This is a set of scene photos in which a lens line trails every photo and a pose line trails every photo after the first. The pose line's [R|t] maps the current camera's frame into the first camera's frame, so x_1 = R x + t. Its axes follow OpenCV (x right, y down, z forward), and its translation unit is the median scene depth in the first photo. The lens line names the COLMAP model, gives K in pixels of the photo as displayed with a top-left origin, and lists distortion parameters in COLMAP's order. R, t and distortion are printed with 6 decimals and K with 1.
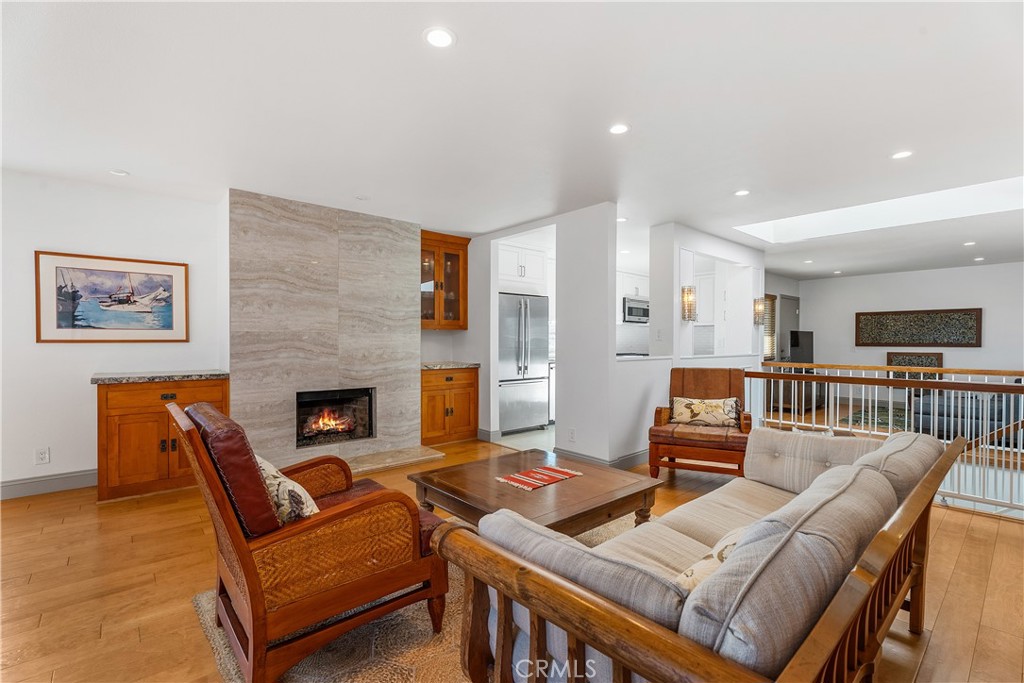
lens RADIAL K [[459.9, 0, 512.3], [0, 459.9, 349.6], [0, 0, 1]] dist [0.003462, 0.000072]
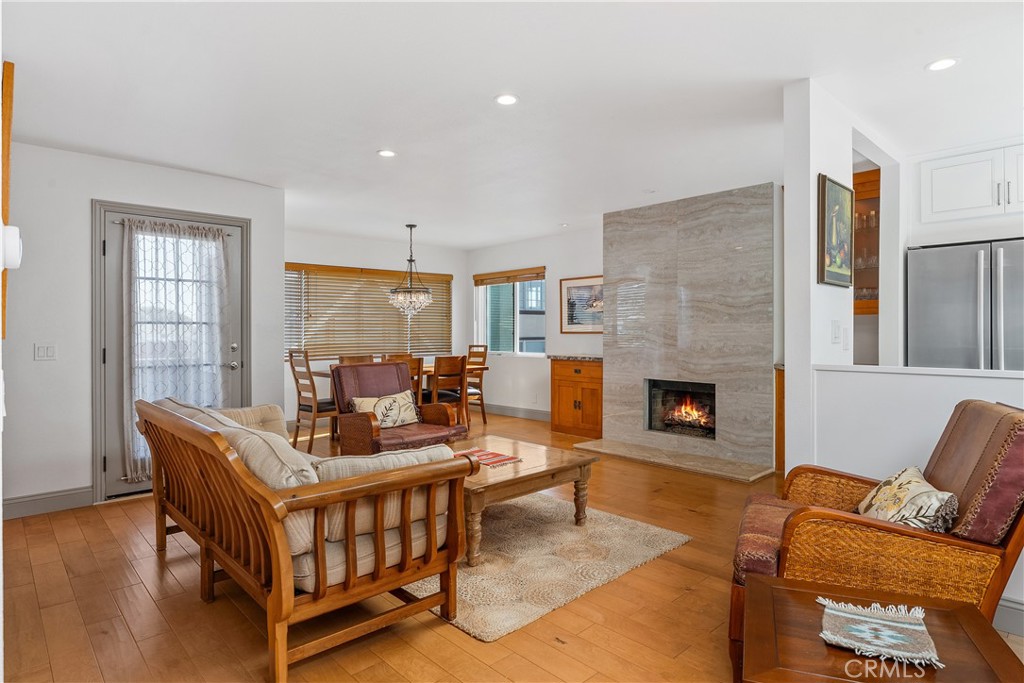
lens RADIAL K [[575.6, 0, 516.3], [0, 575.6, 334.1], [0, 0, 1]] dist [-0.005244, -0.000001]
pose [[0.038538, 0.001648, -0.999256, 0.881059], [-0.018973, 0.999820, 0.000917, -0.009667], [0.999077, 0.018923, 0.038562, 0.624716]]
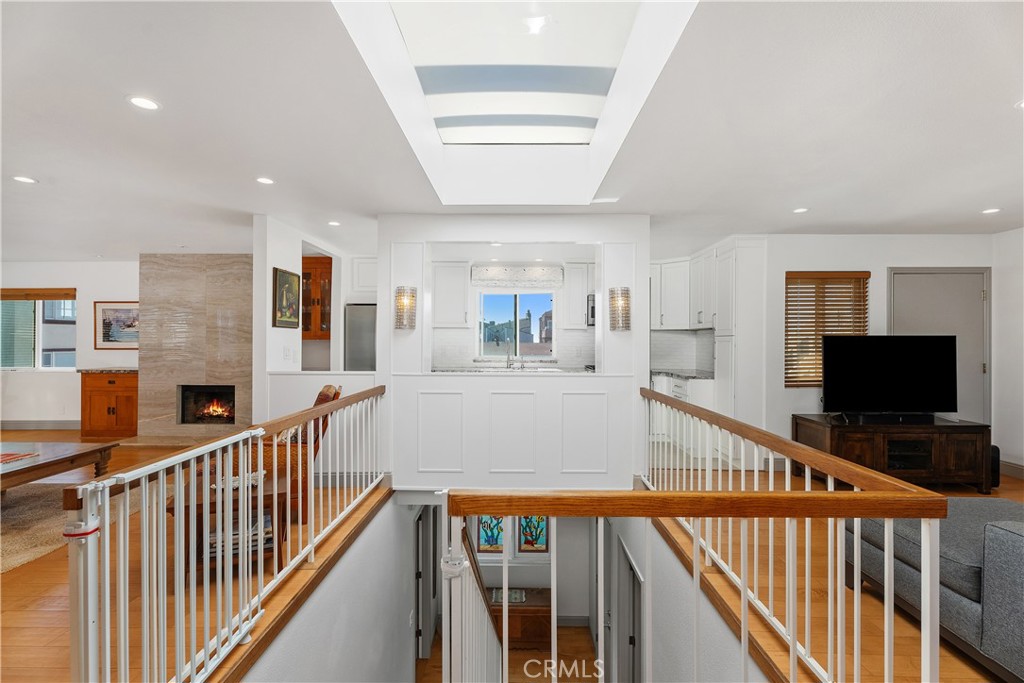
lens RADIAL K [[459.9, 0, 512.9], [0, 459.9, 340.0], [0, 0, 1]] dist [0.003462, 0.000072]
pose [[0.741094, -0.002311, -0.671397, 1.259514], [-0.015514, 0.999668, -0.020565, -0.034737], [0.671222, 0.025656, 0.740812, 0.618006]]
